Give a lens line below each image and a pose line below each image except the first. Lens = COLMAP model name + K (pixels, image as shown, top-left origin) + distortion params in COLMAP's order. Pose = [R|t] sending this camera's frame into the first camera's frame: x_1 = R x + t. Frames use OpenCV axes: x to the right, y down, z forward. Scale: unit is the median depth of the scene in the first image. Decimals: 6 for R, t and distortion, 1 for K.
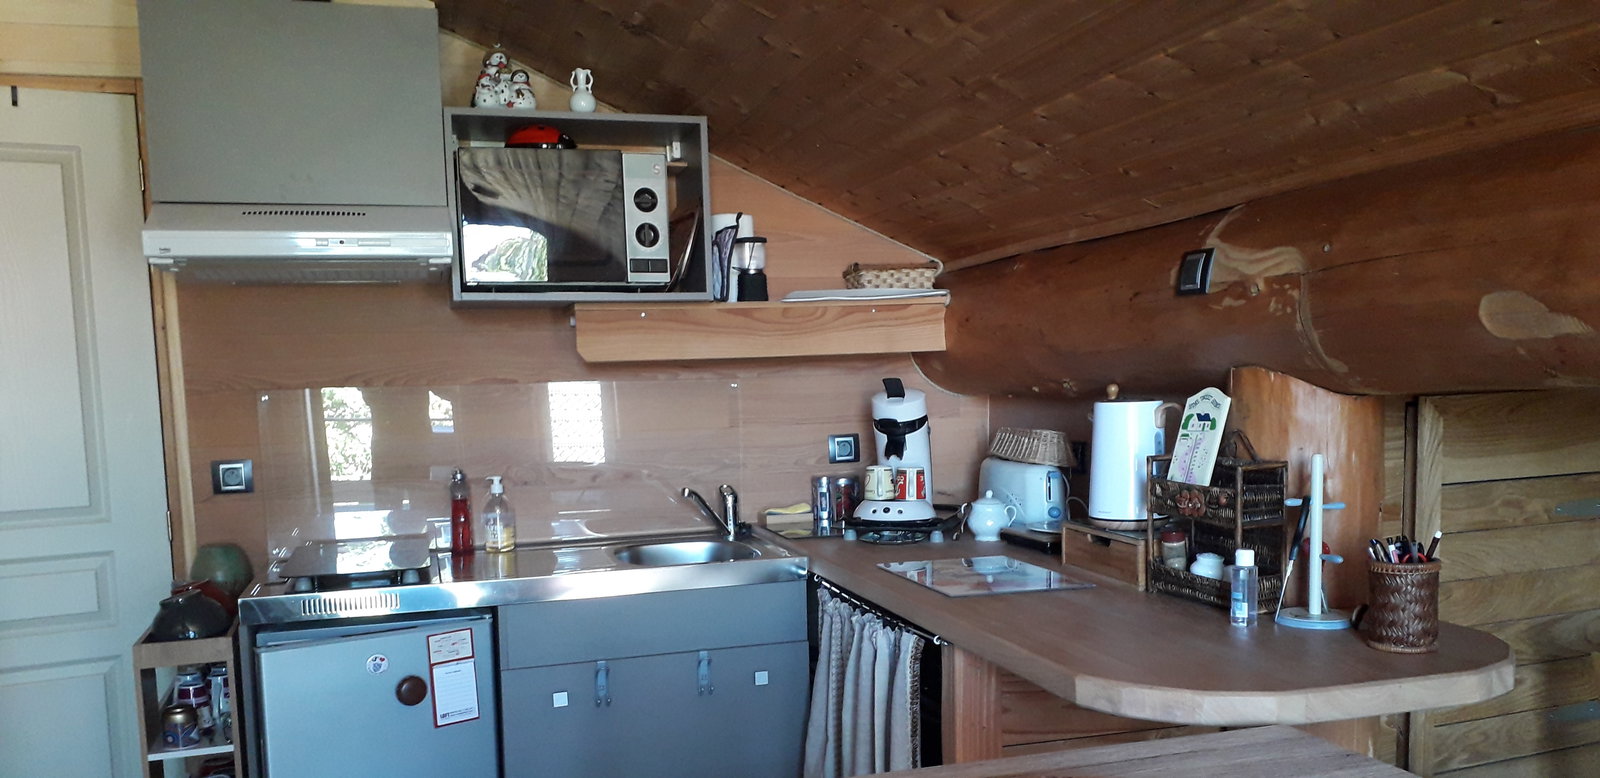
lens RADIAL K [[1173.1, 0, 833.2], [0, 1173.1, 503.5], [0, 0, 1]] dist [0.073332, -0.006349]
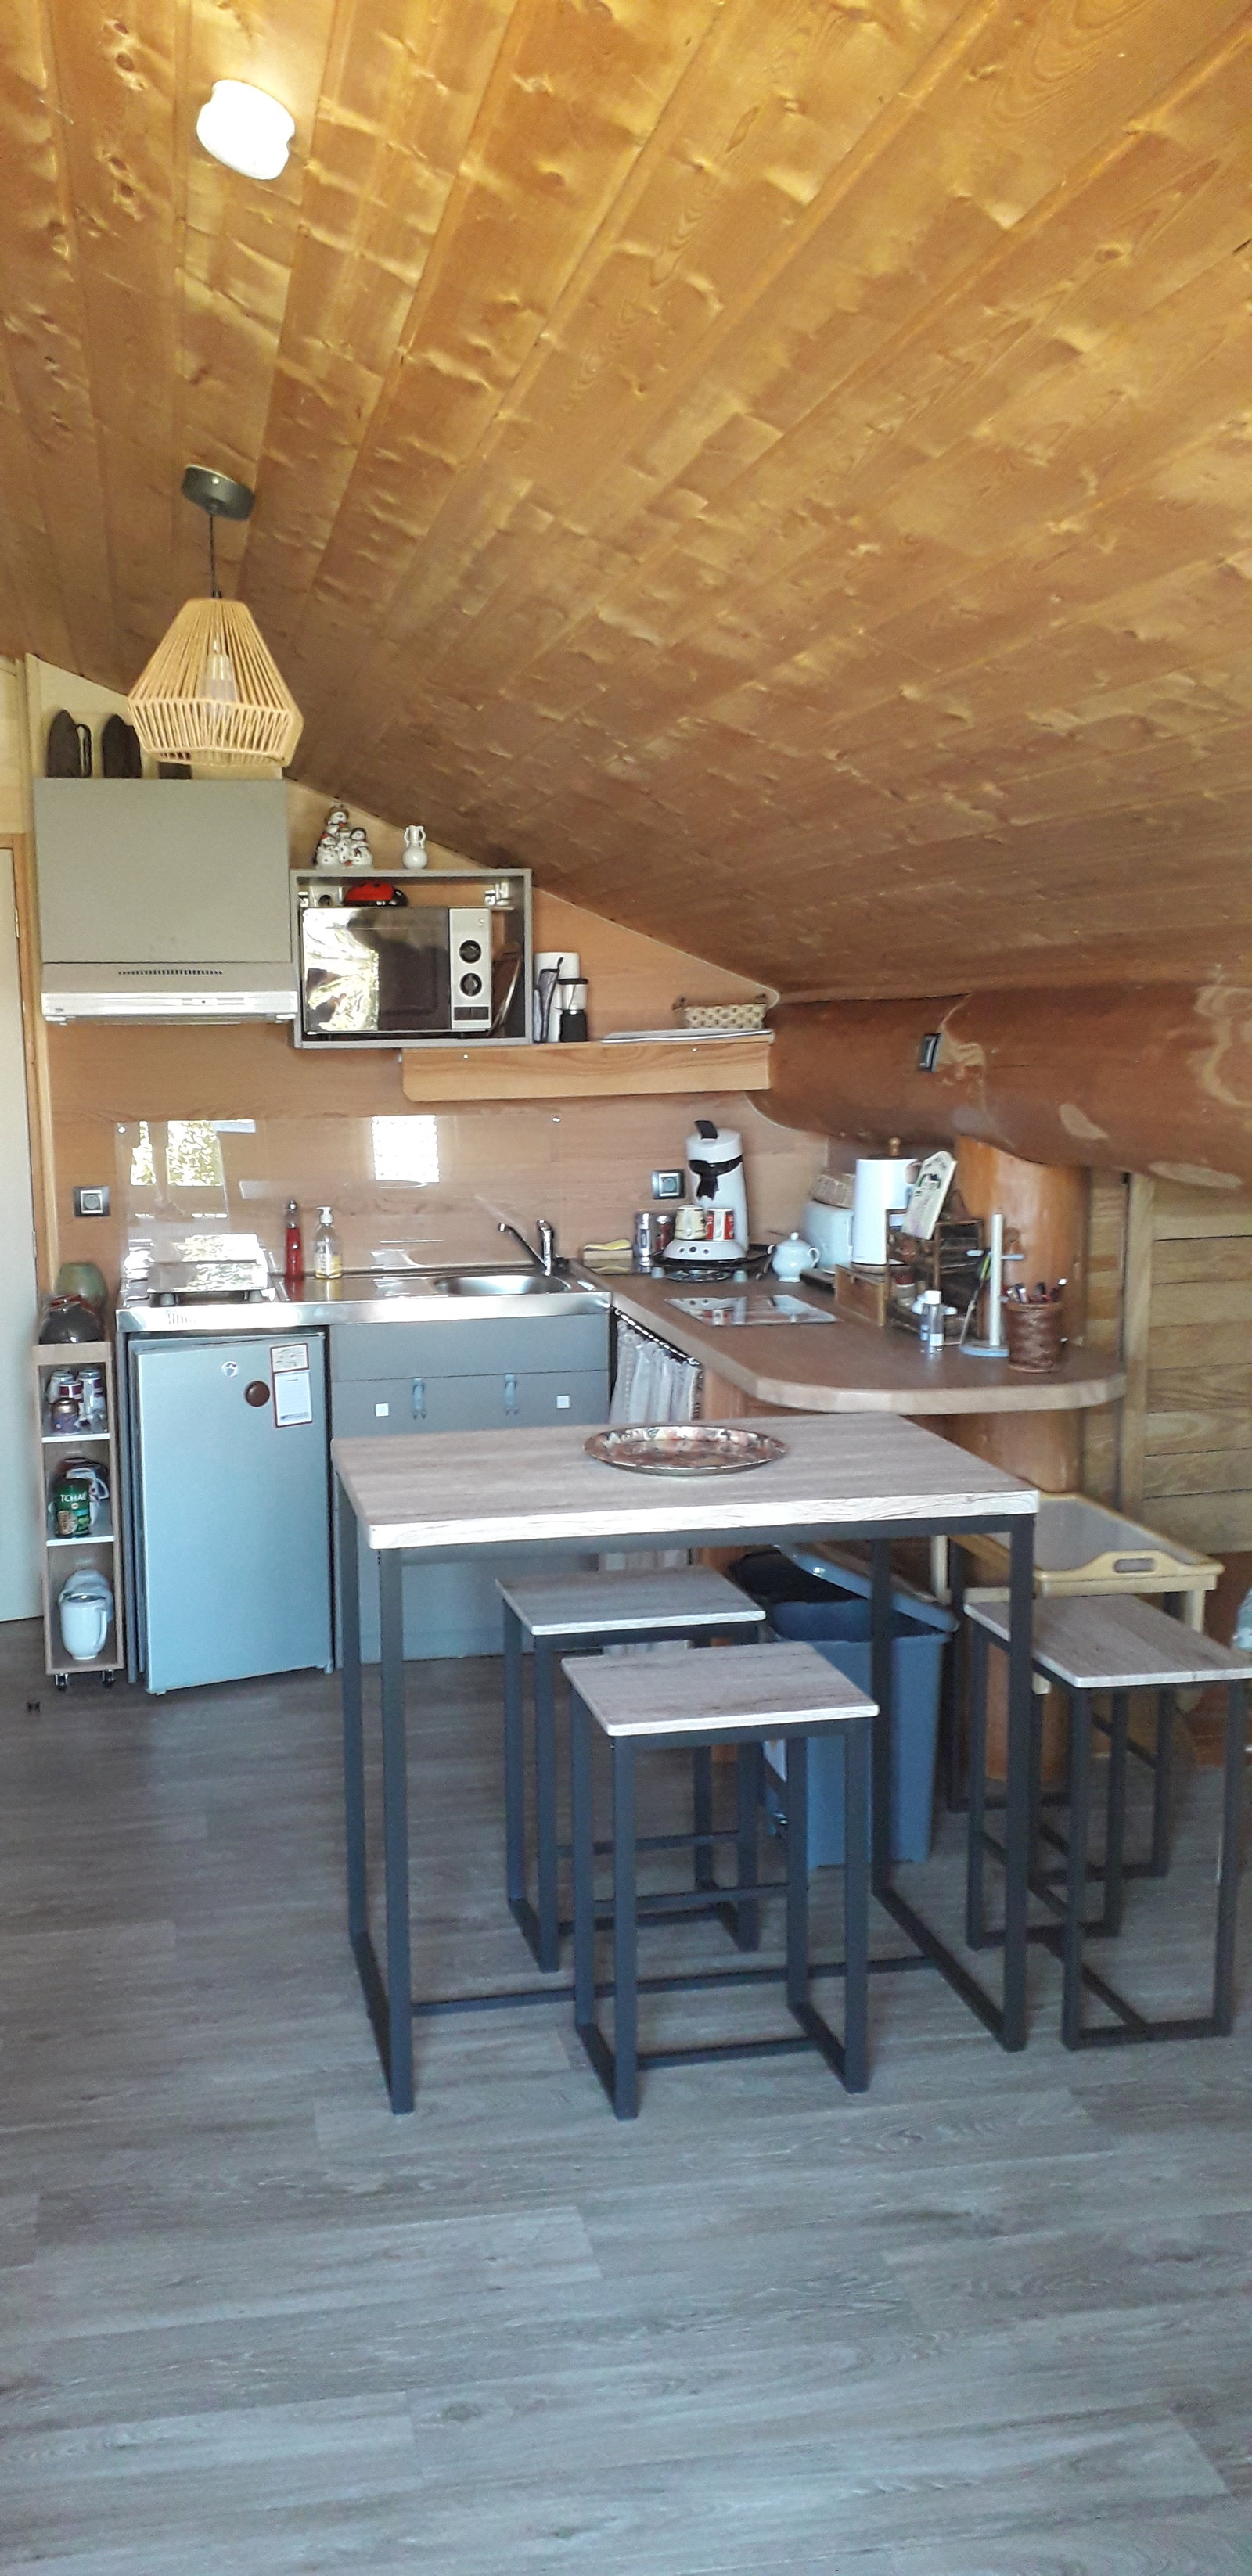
lens RADIAL K [[1889.0, 0, 618.5], [0, 1889.0, 1288.8], [0, 0, 1]] dist [0.073332, -0.006349]
pose [[0.994332, 0.029768, -0.102069, 0.154348], [-0.026458, 0.999084, 0.033628, -0.013911], [0.102977, -0.030737, 0.994209, -0.678843]]
